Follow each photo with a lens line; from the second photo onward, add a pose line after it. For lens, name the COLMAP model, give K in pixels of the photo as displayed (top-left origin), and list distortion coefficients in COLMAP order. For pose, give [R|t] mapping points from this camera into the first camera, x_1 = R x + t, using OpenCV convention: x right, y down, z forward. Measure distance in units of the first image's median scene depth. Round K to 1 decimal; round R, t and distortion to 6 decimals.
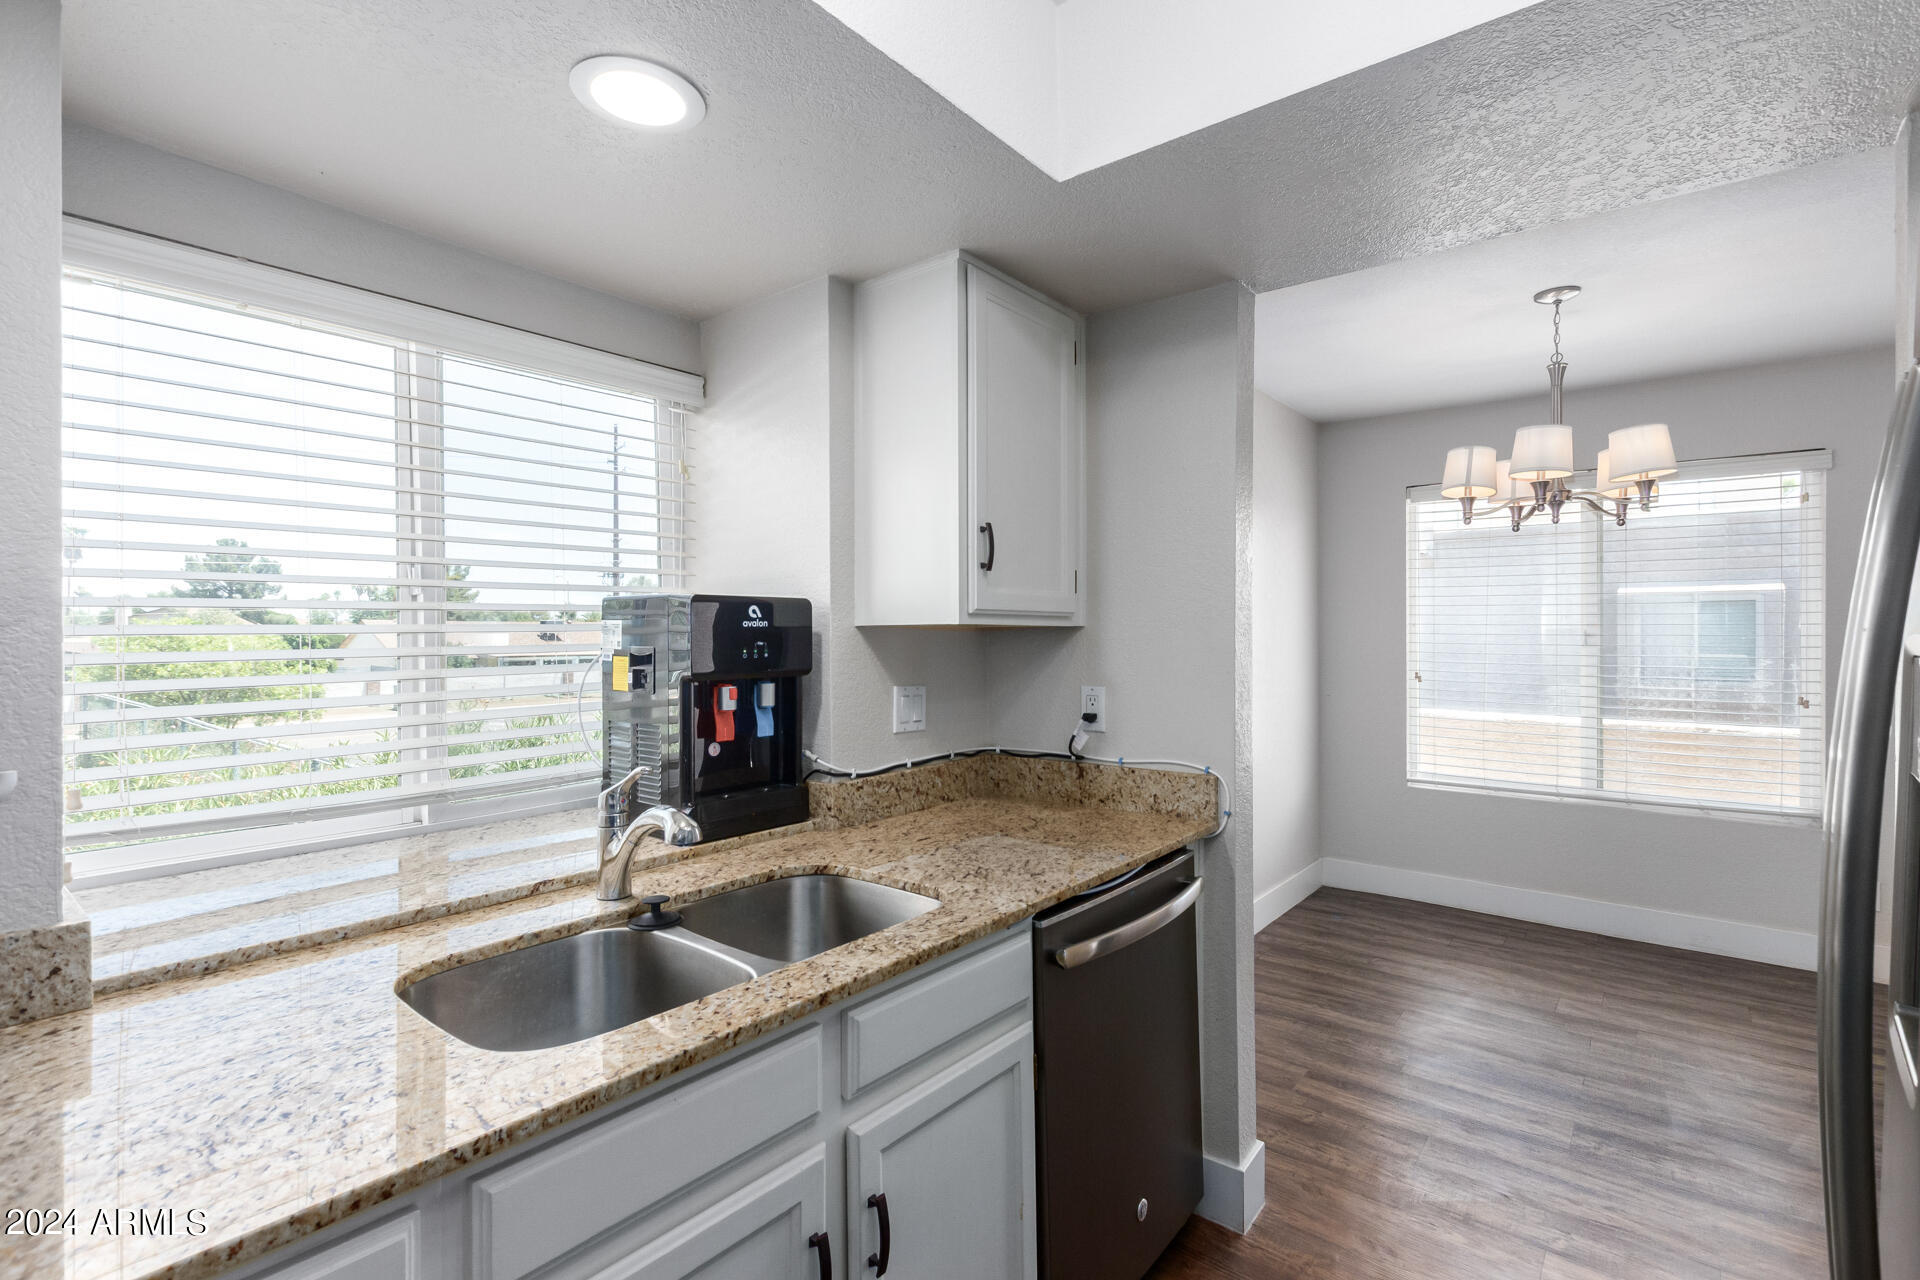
lens RADIAL K [[880.6, 0, 968.3], [0, 880.6, 634.9], [0, 0, 1]] dist [0.001378, -0.000159]
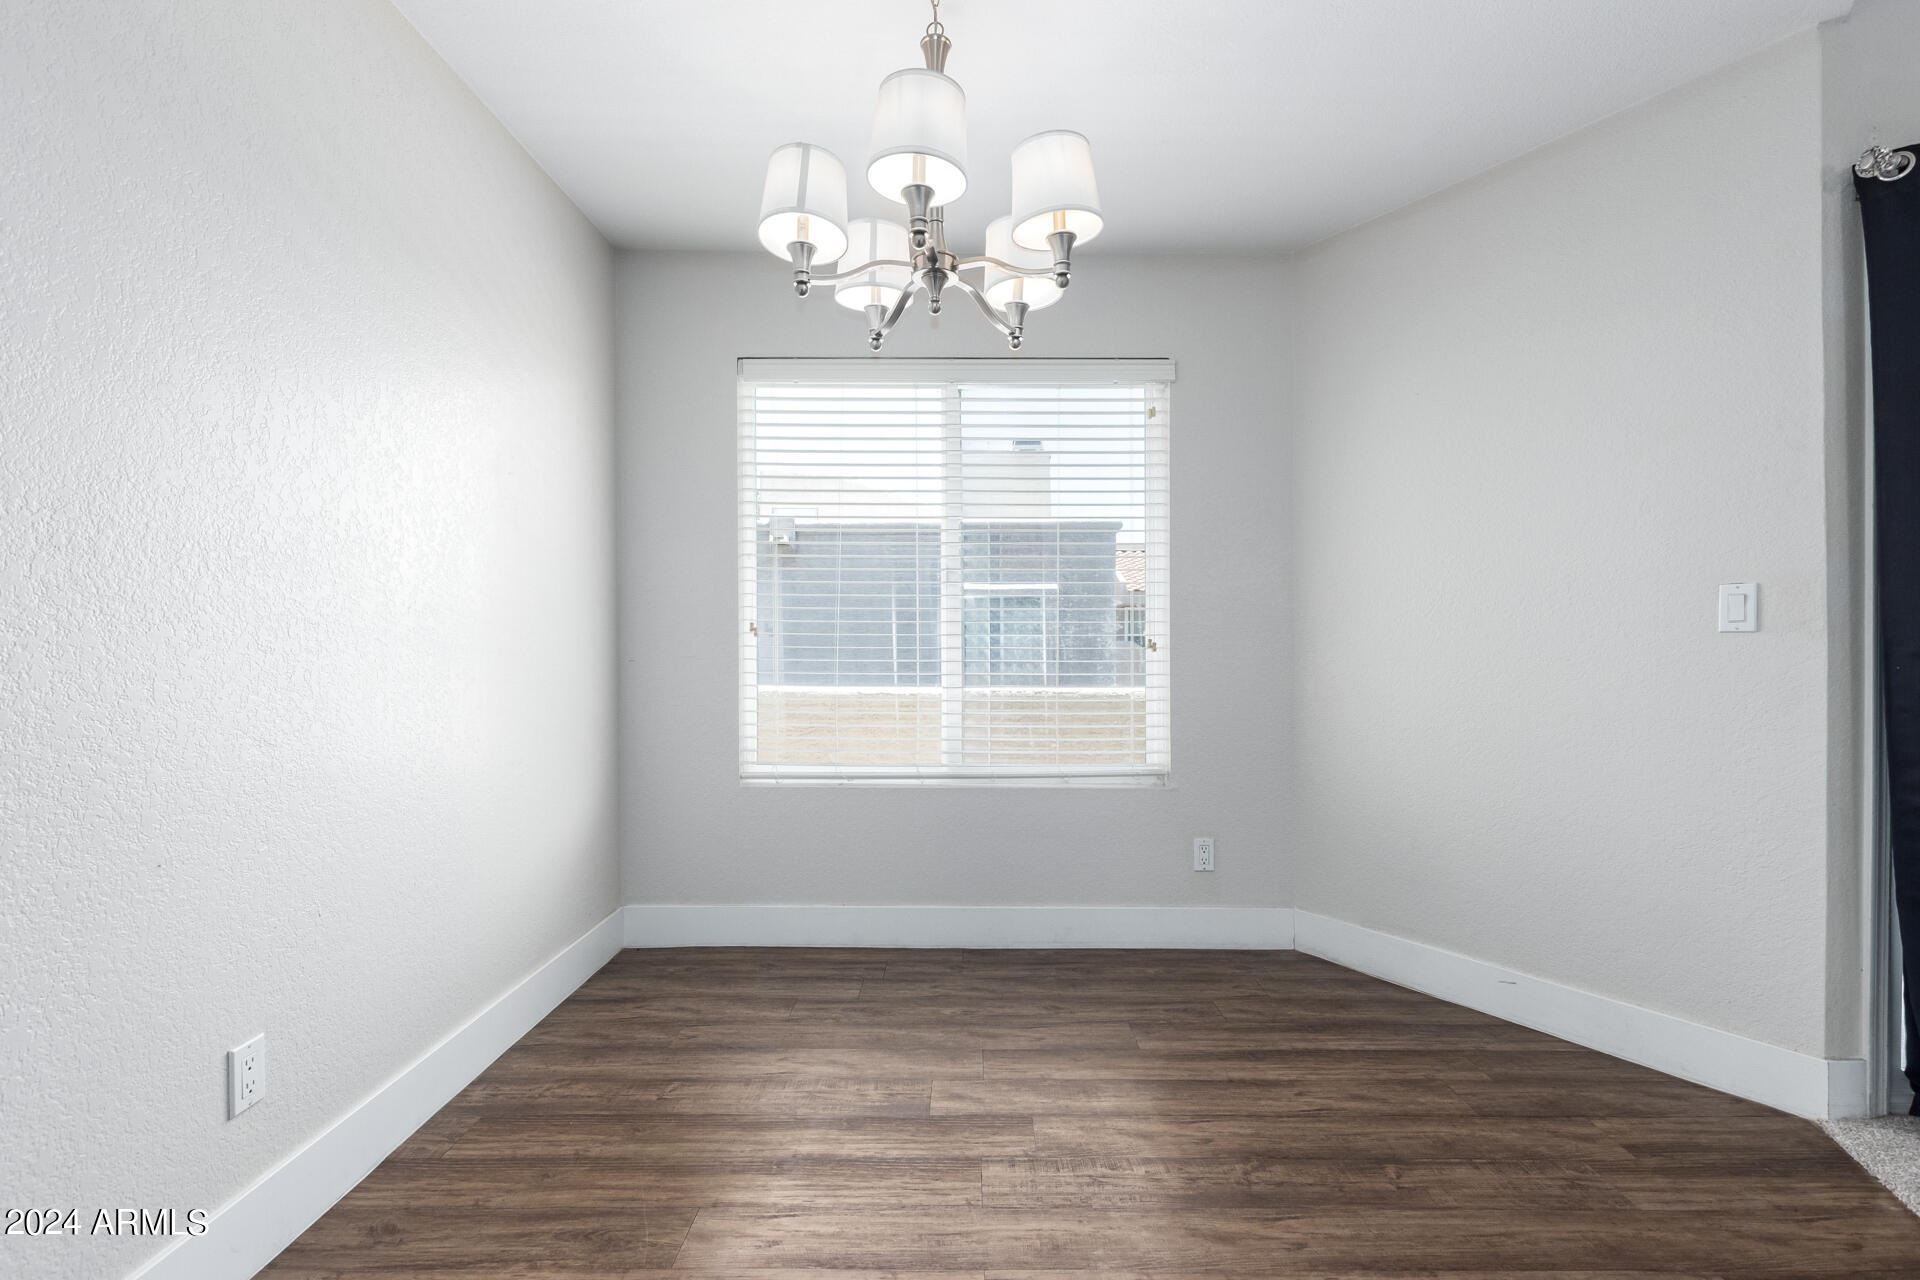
lens RADIAL K [[871.7, 0, 968.5], [0, 871.7, 649.8], [0, 0, 1]] dist [0.003976, -0.000076]
pose [[0.781771, -0.004868, 0.623546, 0.283378], [0.003337, 0.999988, 0.003622, 0.083948], [-0.623557, -0.000751, 0.781778, 0.468281]]
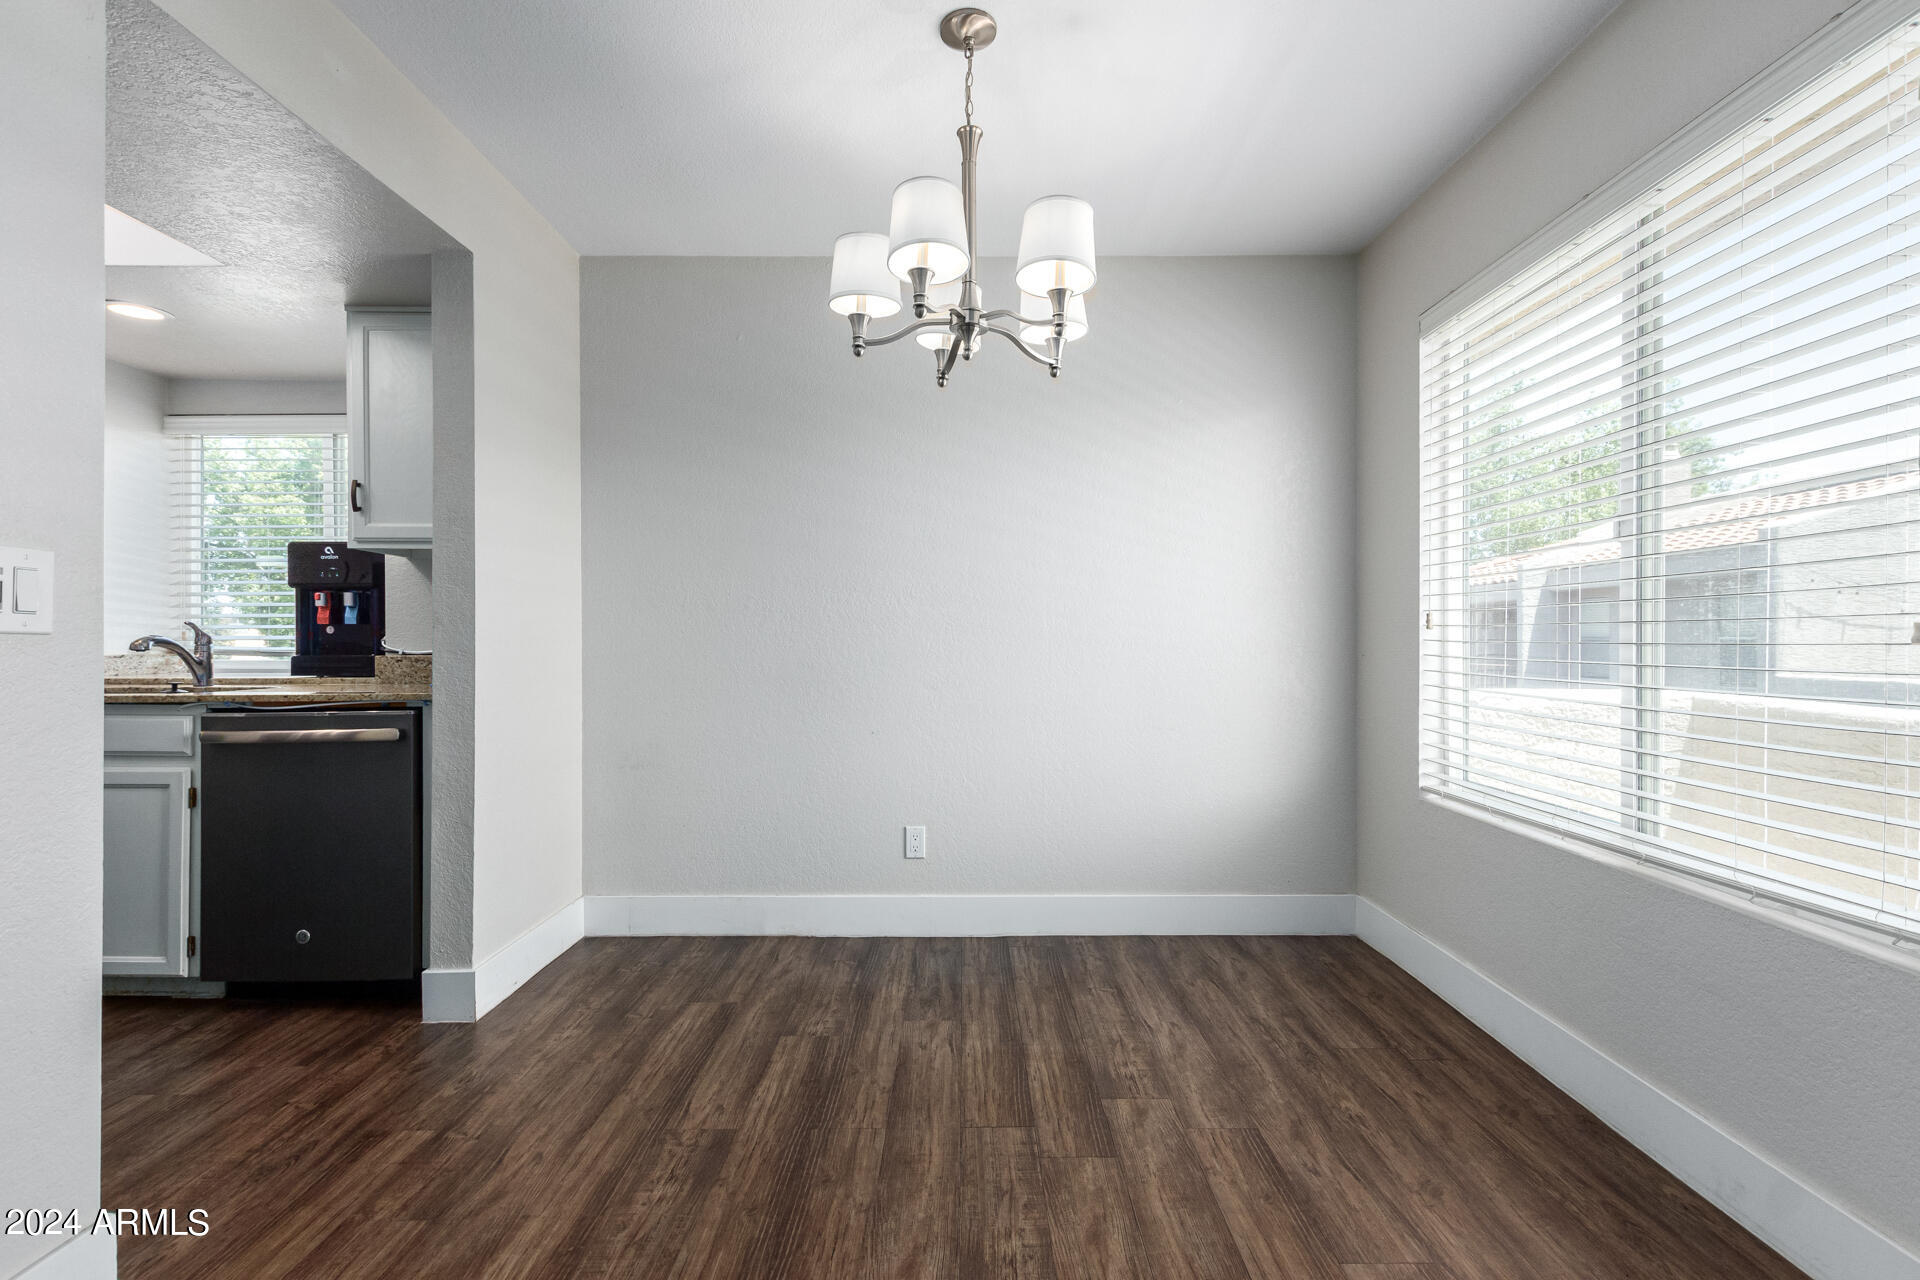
lens RADIAL K [[874.2, 0, 966.6], [0, 874.2, 646.3], [0, 0, 1]] dist [0.003517, -0.000038]
pose [[0.631781, 0.003755, -0.775138, 1.060957], [-0.002637, 0.999993, 0.002694, 0.086996], [0.775143, 0.000342, 0.631786, 0.492764]]
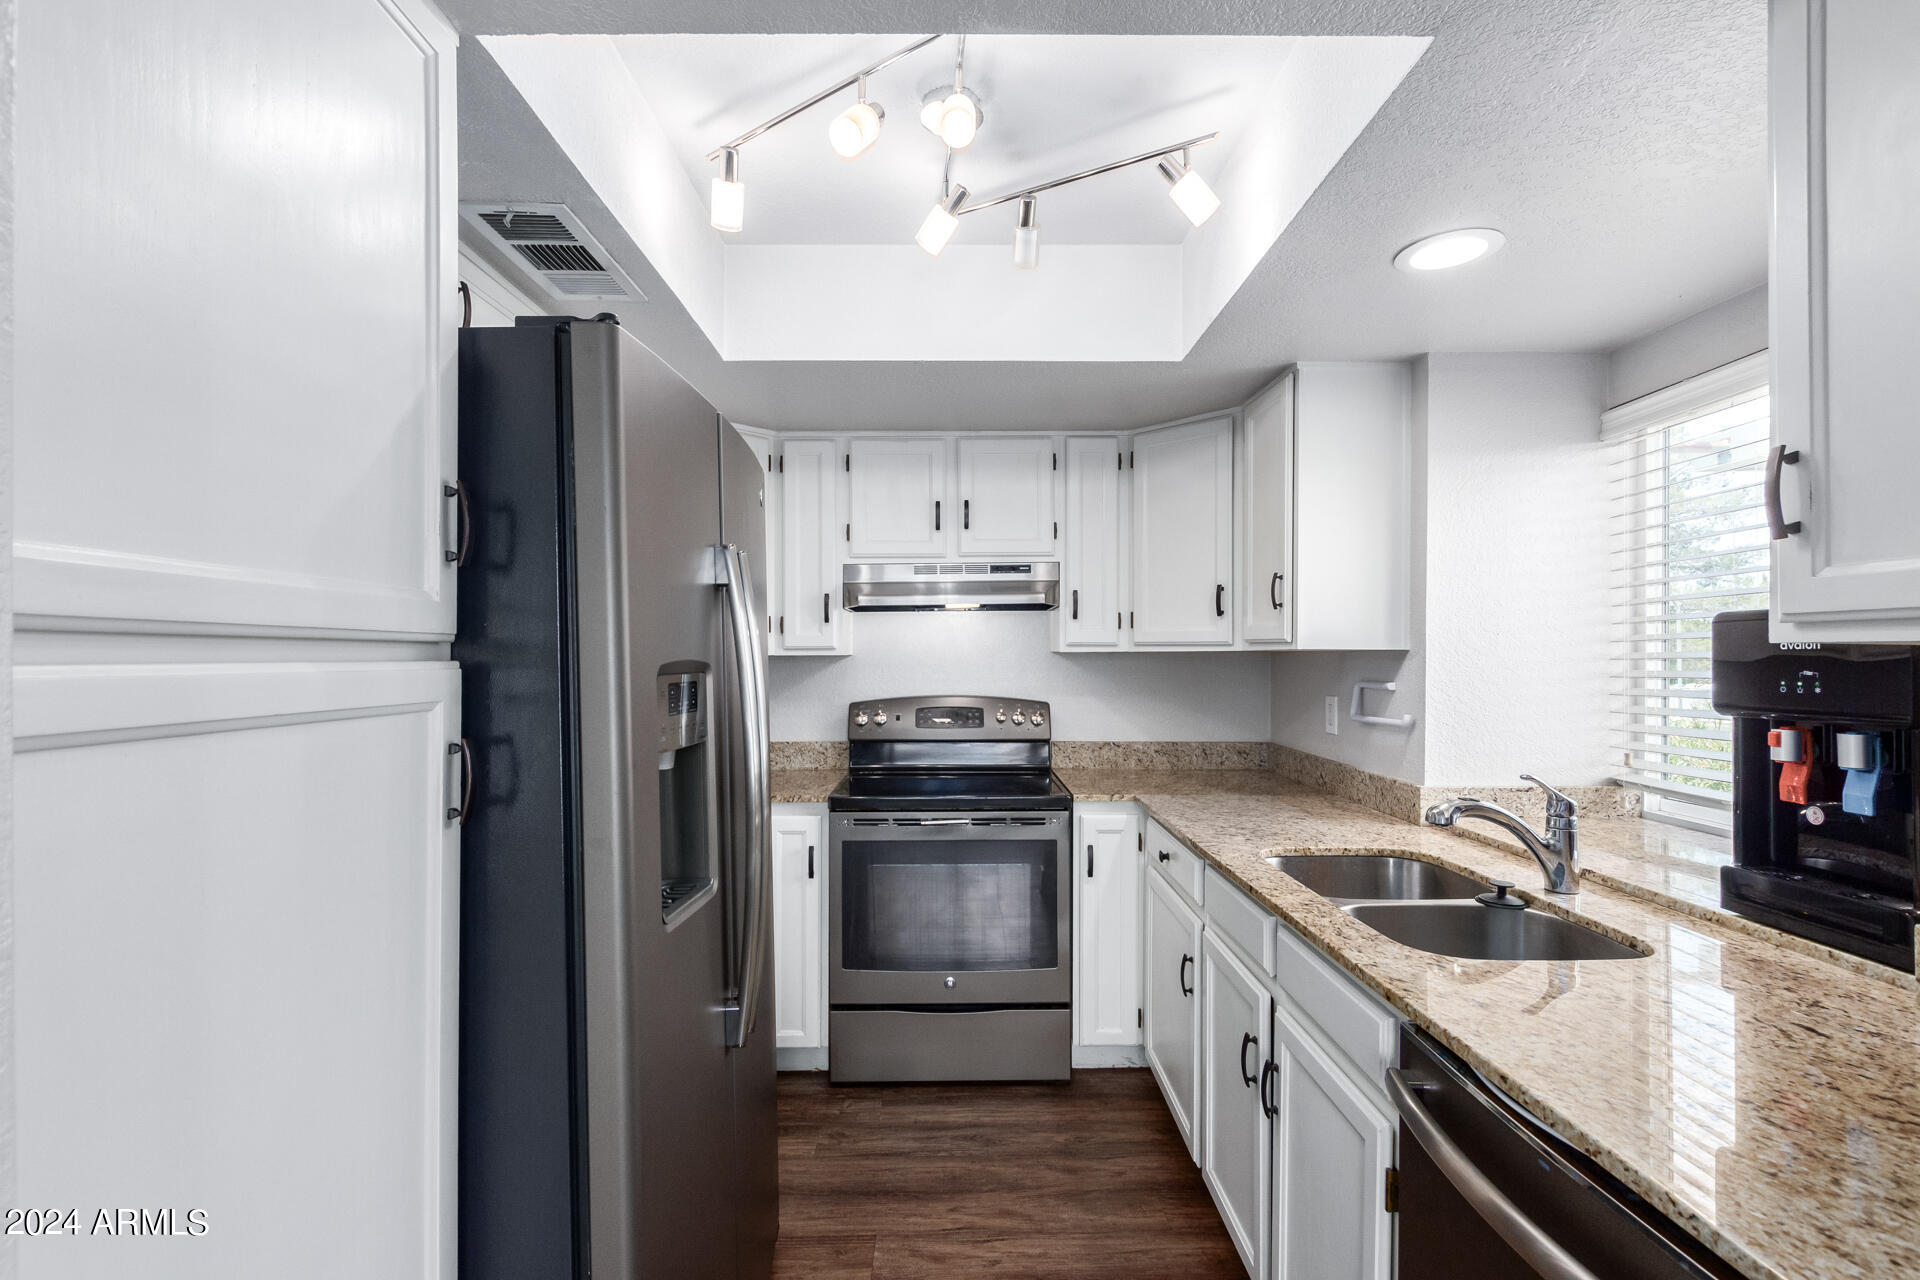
lens RADIAL K [[871.7, 0, 968.5], [0, 871.7, 649.8], [0, 0, 1]] dist [0.003976, -0.000076]
pose [[-0.763723, -0.003892, -0.645532, 0.409284], [-0.000714, 0.999986, -0.005185, -0.002761], [0.645543, -0.003499, -0.763716, 0.618370]]
